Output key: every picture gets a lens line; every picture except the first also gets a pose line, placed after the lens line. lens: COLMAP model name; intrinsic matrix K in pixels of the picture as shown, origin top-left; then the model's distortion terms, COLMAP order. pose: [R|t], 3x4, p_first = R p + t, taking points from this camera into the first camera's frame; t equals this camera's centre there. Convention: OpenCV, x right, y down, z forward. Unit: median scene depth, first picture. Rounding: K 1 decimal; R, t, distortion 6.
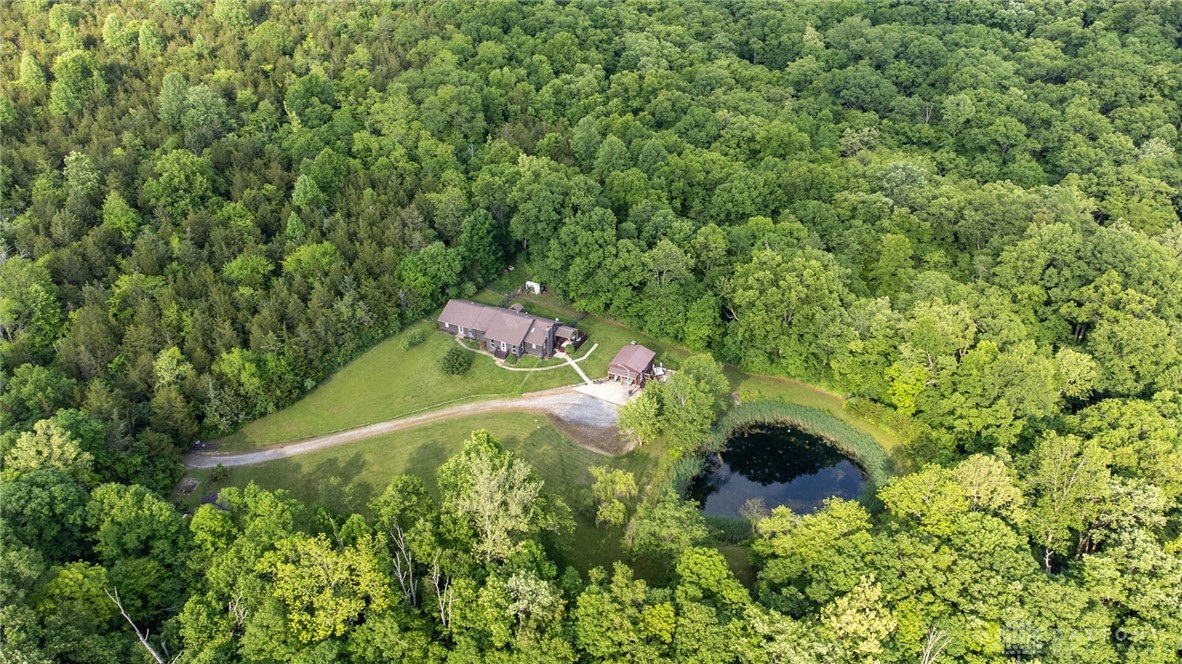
lens RADIAL K [[877.5, 0, 588.5], [0, 877.5, 337.7], [0, 0, 1]] dist [0.036738, 0.024110]
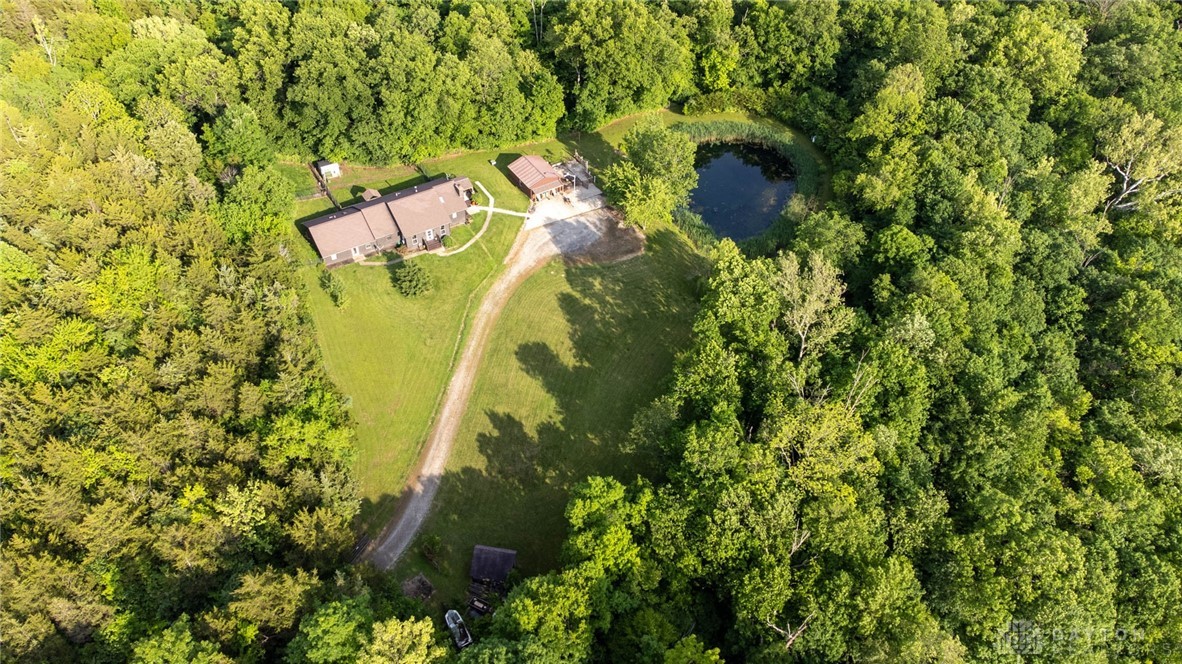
lens RADIAL K [[877.5, 0, 581.9], [0, 877.5, 338.0], [0, 0, 1]] dist [0.036738, 0.024110]
pose [[0.533725, -0.588806, 0.606997, -0.569497], [0.416083, 0.807731, 0.417668, -0.193098], [-0.736216, 0.029641, 0.676098, 0.345611]]
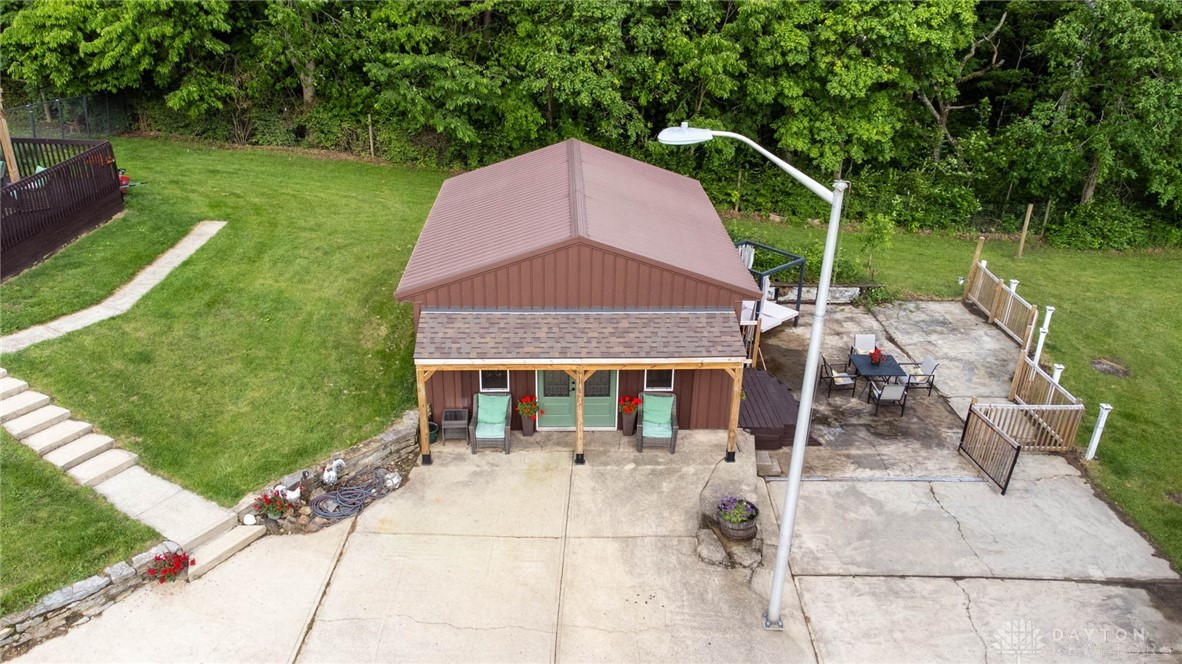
lens RADIAL K [[877.5, 0, 591.2], [0, 877.5, 326.7], [0, 0, 1]] dist [0.036738, 0.024110]
pose [[0.888600, -0.172796, 0.424889, 0.000813], [0.217961, 0.974132, -0.059671, 0.043655], [-0.403587, 0.145633, 0.903277, 0.881578]]
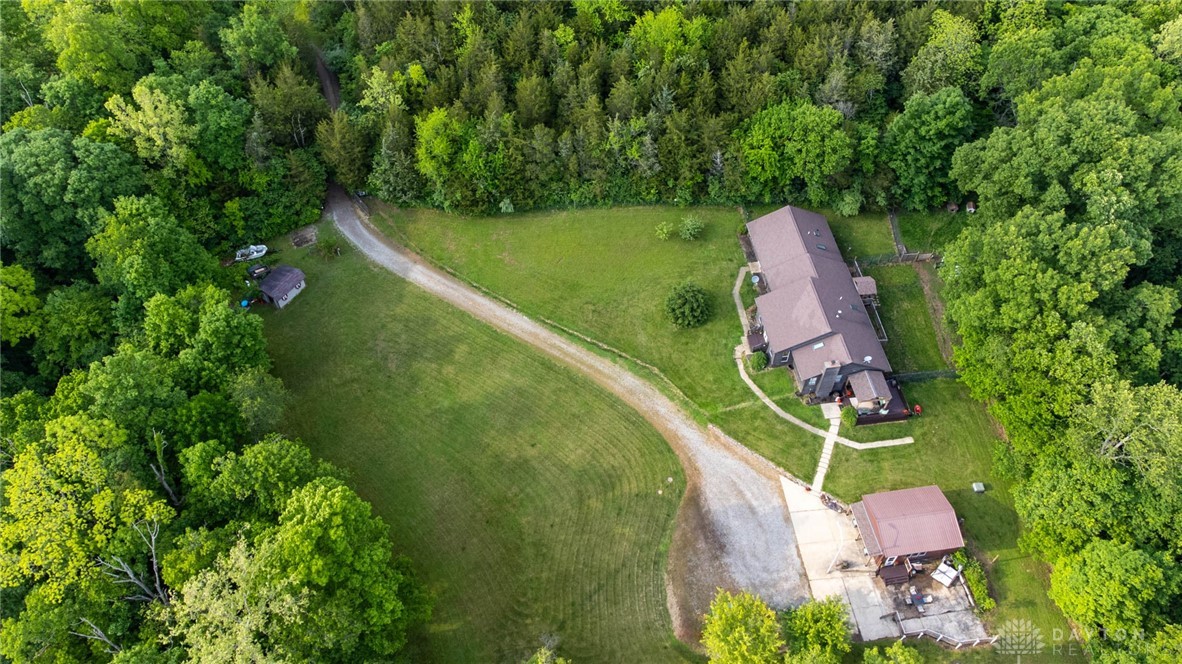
lens RADIAL K [[877.5, 0, 573.3], [0, 877.5, 335.0], [0, 0, 1]] dist [0.036738, 0.024110]
pose [[0.549816, 0.652218, -0.521837, 0.136287], [-0.416544, 0.755608, 0.505518, -0.228561], [0.724012, -0.060574, 0.687123, 0.505294]]
